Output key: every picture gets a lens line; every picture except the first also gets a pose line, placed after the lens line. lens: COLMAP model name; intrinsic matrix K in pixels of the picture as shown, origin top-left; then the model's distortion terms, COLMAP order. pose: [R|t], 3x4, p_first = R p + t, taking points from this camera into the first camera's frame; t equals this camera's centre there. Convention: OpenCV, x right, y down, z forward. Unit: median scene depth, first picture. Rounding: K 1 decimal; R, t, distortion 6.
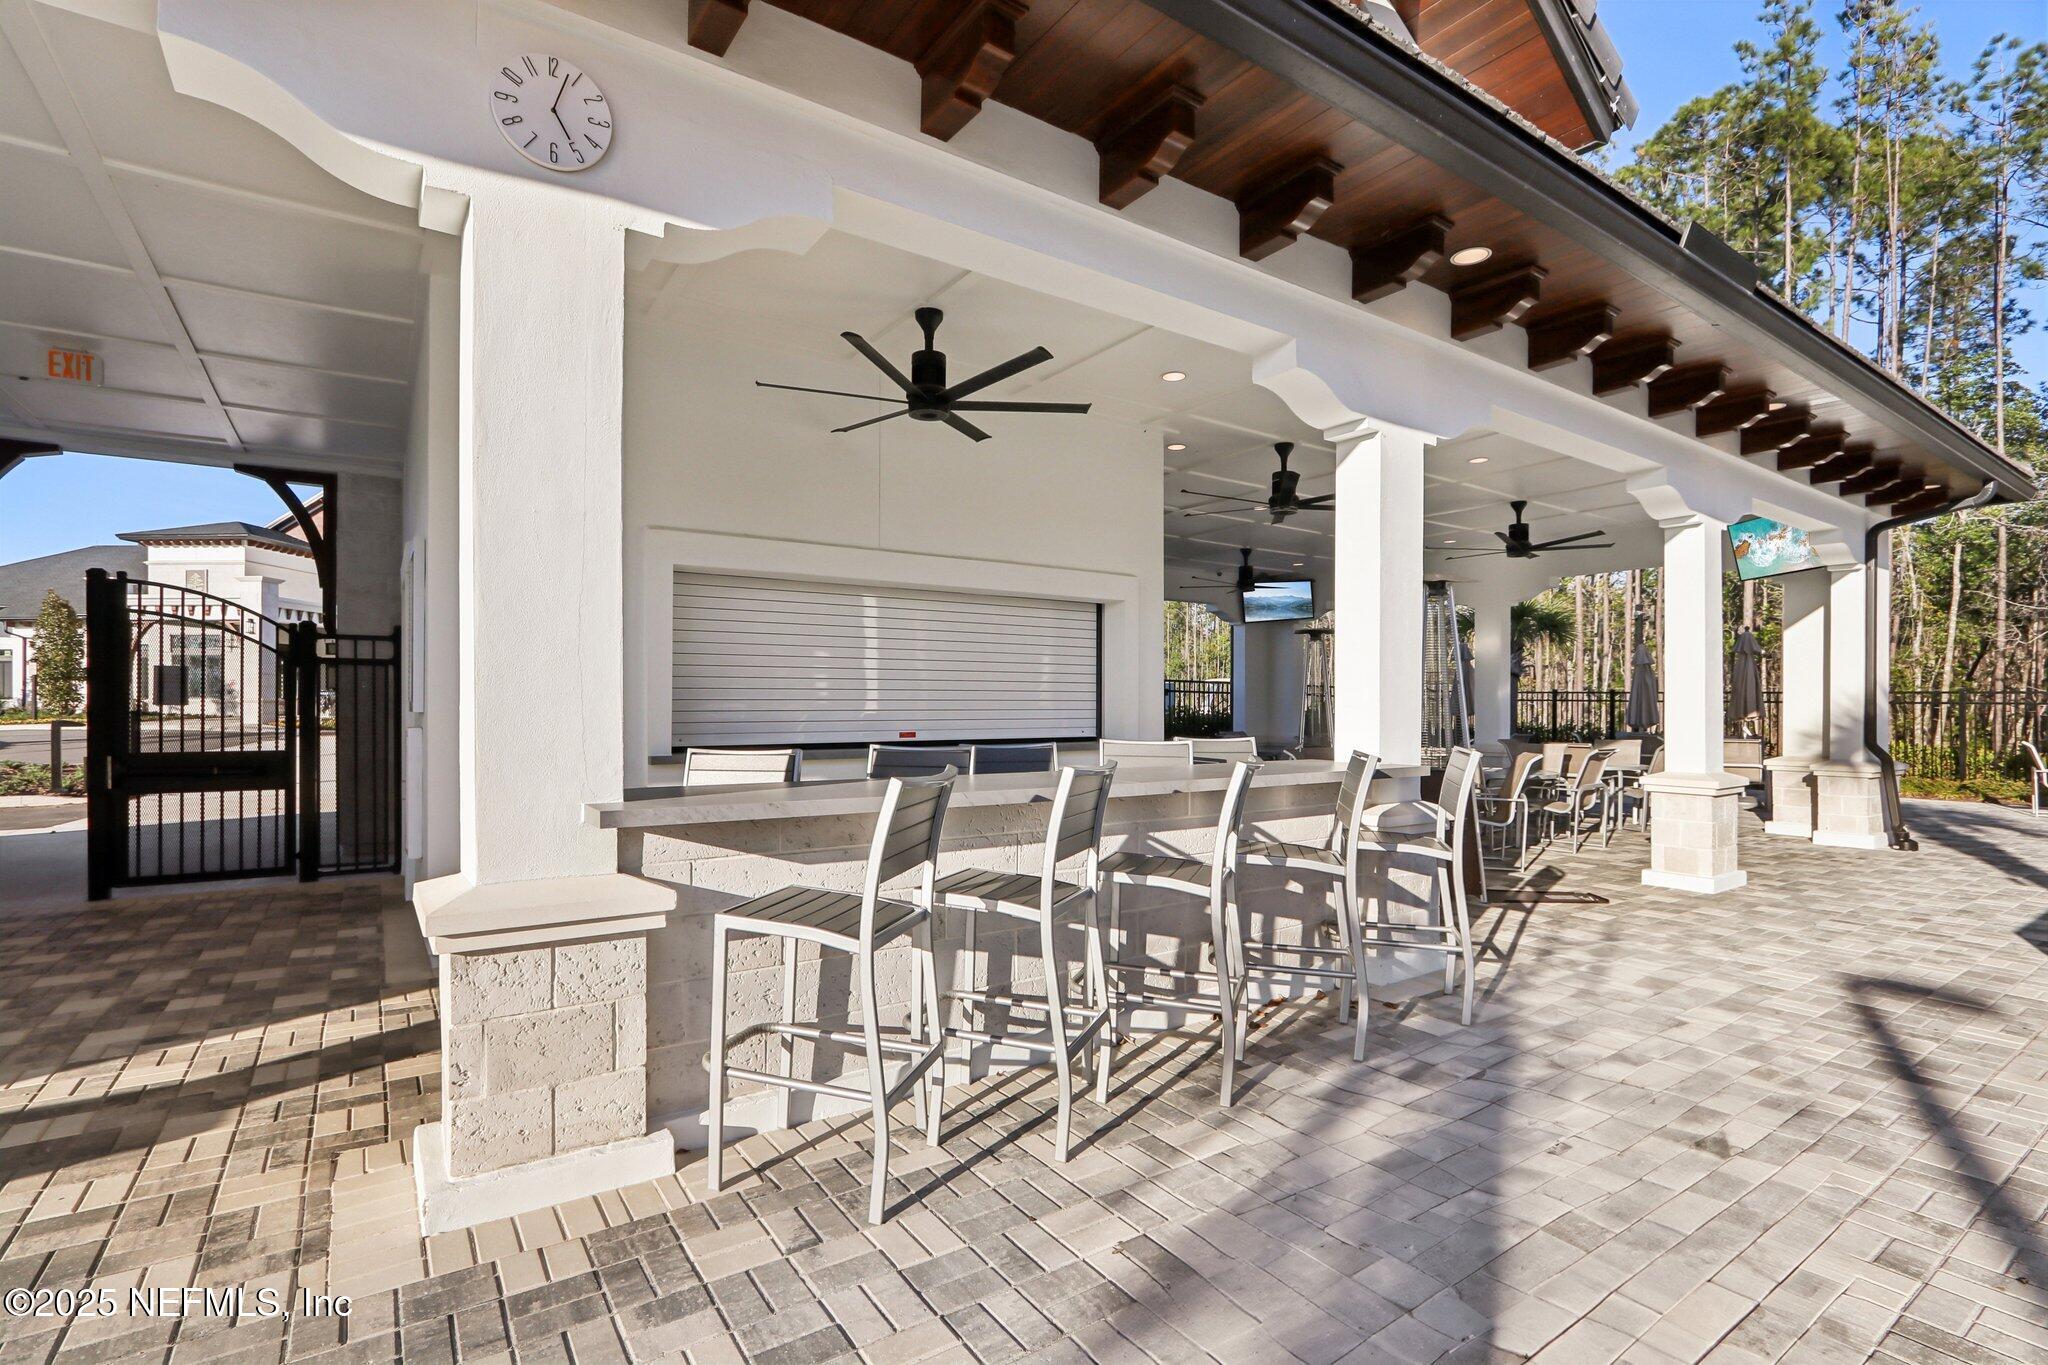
lens RADIAL K [[948.8, 0, 1019.5], [0, 948.8, 693.7], [0, 0, 1]] dist [-0.000926, -0.000206]
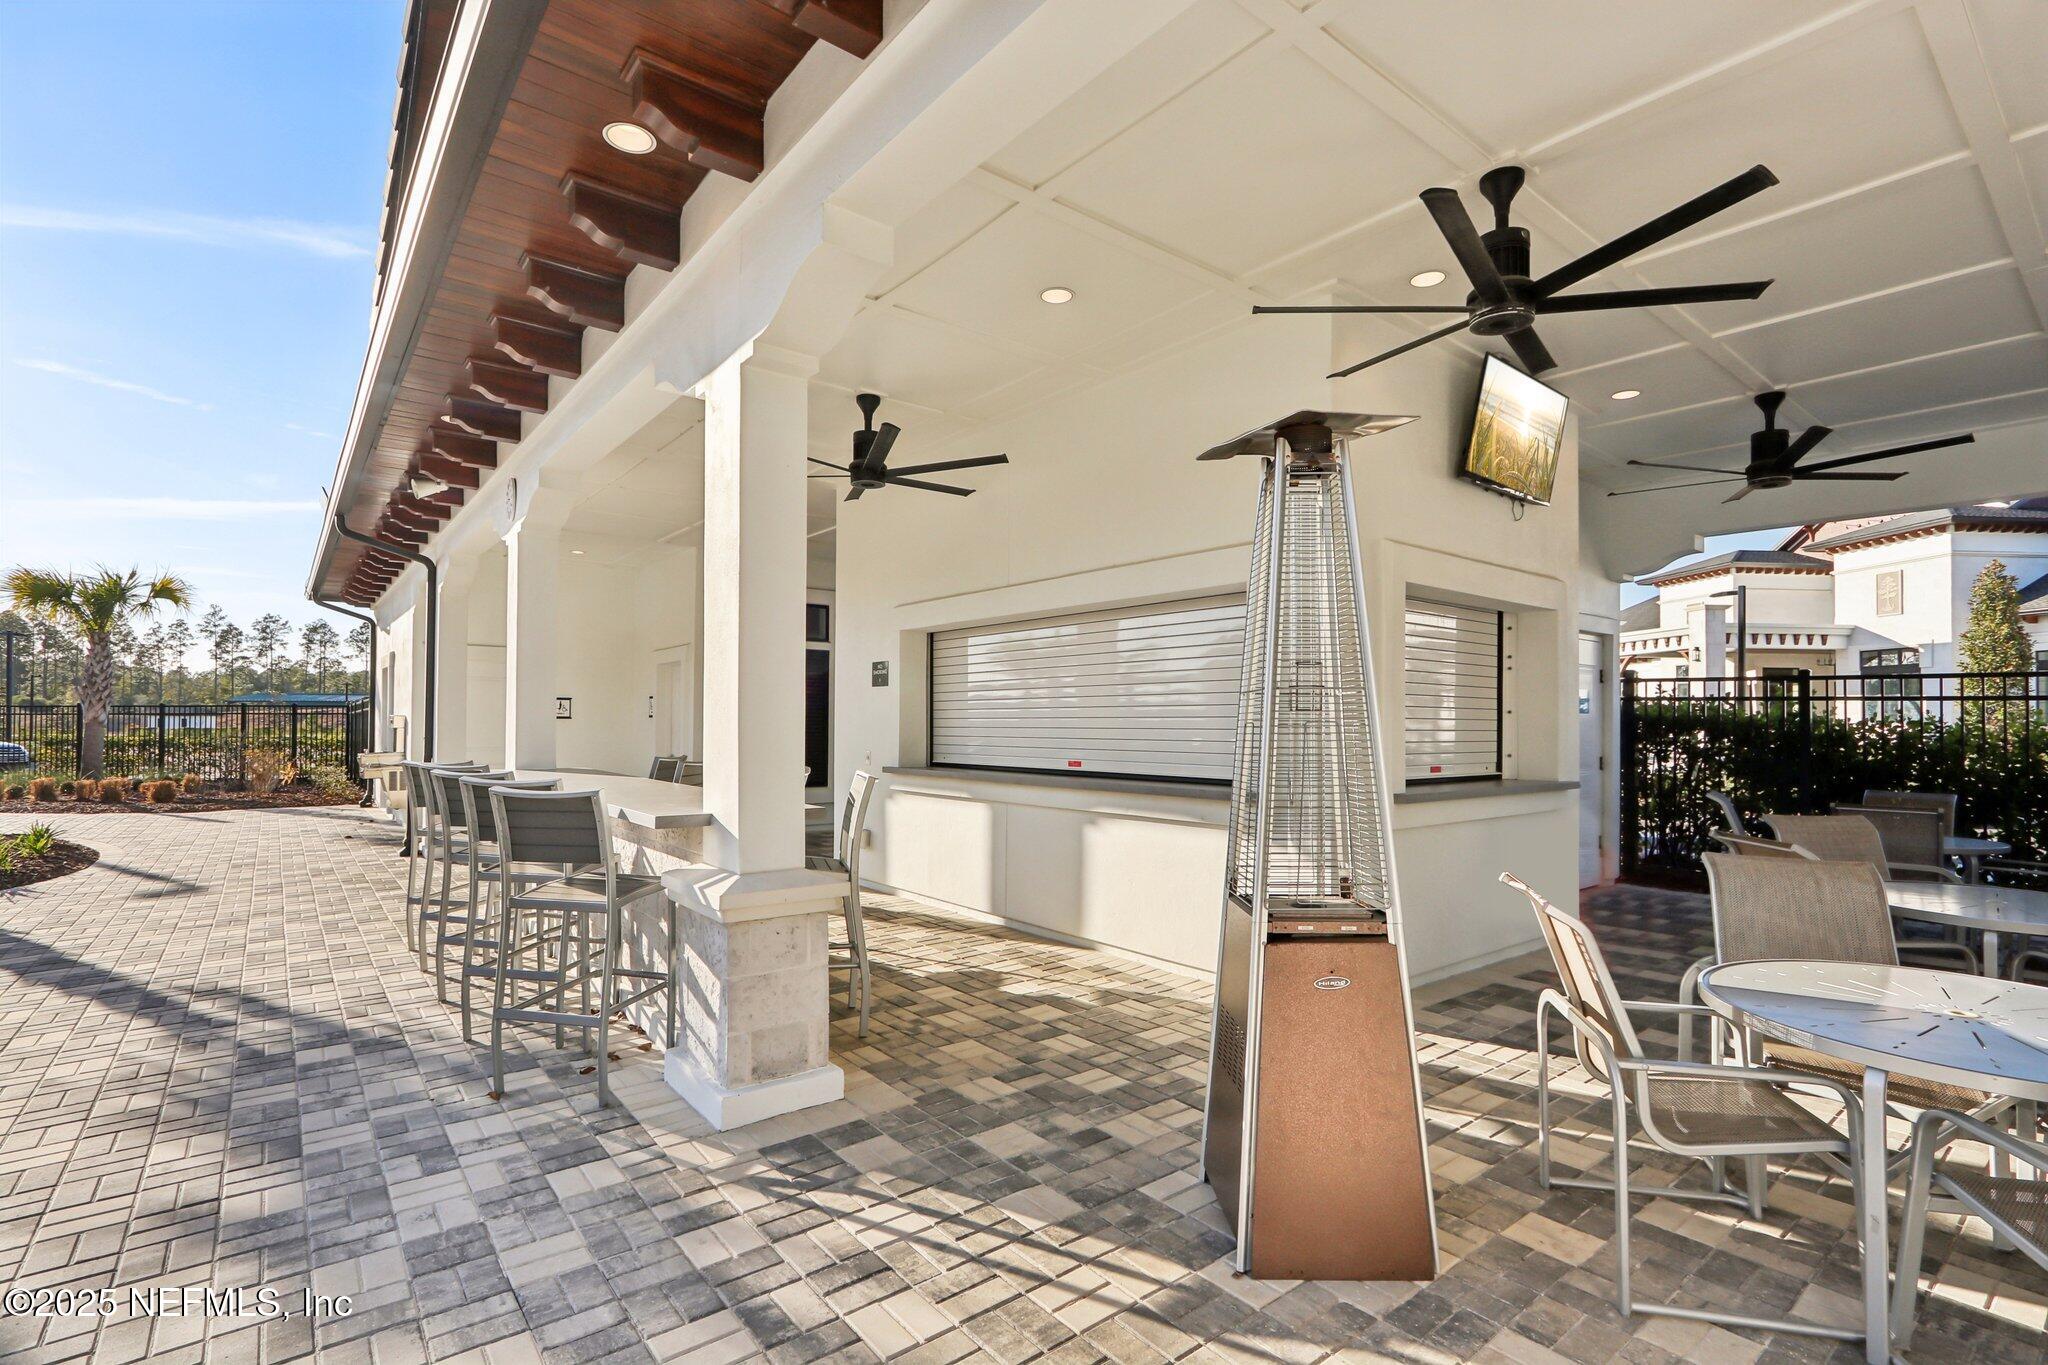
lens RADIAL K [[948.8, 0, 1018.6], [0, 948.8, 699.1], [0, 0, 1]] dist [-0.000926, -0.000206]
pose [[0.069427, -0.022229, -0.997339, 0.579702], [0.003860, 0.999750, -0.022014, -0.001481], [0.997580, -0.002321, 0.069495, 0.587837]]
